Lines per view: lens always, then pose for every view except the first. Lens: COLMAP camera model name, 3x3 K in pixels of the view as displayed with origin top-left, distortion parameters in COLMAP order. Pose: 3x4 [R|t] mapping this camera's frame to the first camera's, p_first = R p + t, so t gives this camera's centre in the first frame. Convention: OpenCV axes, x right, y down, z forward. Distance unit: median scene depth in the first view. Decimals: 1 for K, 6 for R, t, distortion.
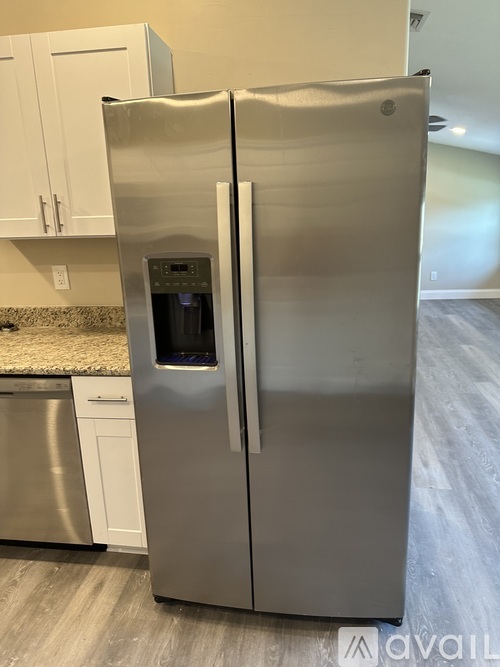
lens RADIAL K [[481.5, 0, 250.0], [0, 481.5, 333.5], [0, 0, 1]] dist [0.004664, -0.005957]
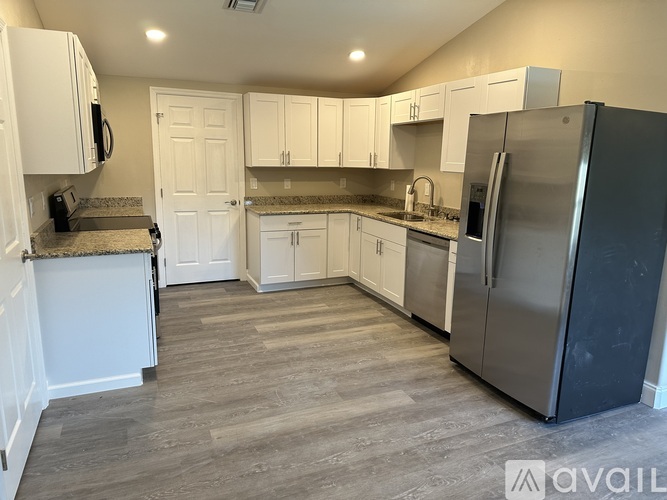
lens RADIAL K [[470.1, 0, 333.5], [0, 470.1, 250.0], [0, 0, 1]] dist [0.005939, -0.026224]
pose [[0.520363, 0.209953, -0.827733, 1.029983], [-0.247855, 0.964711, 0.088881, 0.073501], [0.817185, 0.158907, 0.554038, -0.508660]]
